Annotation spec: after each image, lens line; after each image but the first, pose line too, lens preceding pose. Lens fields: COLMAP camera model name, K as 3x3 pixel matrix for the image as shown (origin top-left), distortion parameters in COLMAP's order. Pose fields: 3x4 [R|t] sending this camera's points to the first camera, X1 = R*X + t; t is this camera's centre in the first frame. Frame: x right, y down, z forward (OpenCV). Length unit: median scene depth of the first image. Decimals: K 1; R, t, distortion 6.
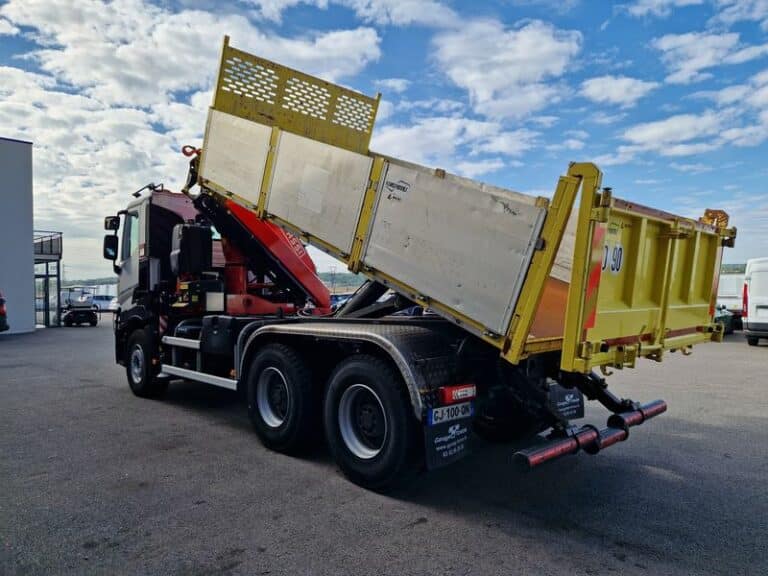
lens RADIAL K [[513.6, 0, 387.0], [0, 513.6, 282.4], [0, 0, 1]] dist [0.039013, -0.001134]
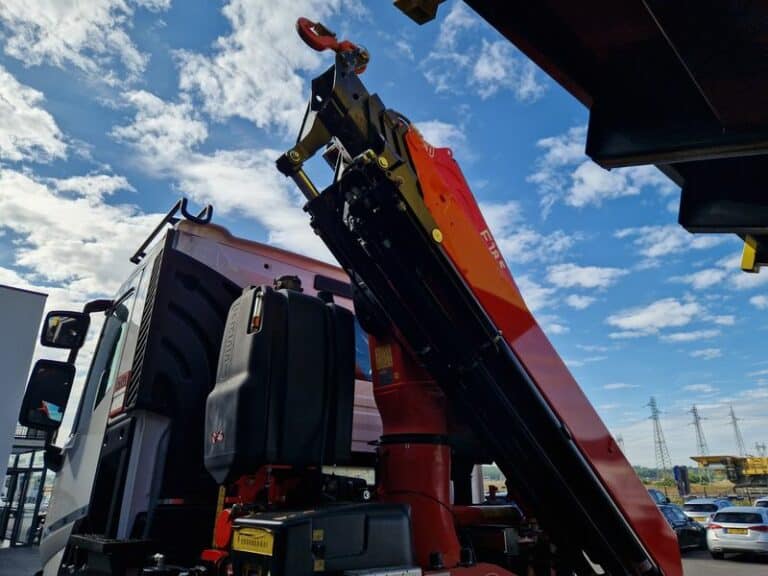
lens RADIAL K [[513.6, 0, 381.2], [0, 513.6, 288.4], [0, 0, 1]] dist [0.039013, -0.001134]
pose [[0.998028, -0.012831, -0.061439, -0.296419], [-0.008906, 0.940026, -0.340988, -0.015584], [0.062130, 0.340862, 0.938058, 0.697599]]
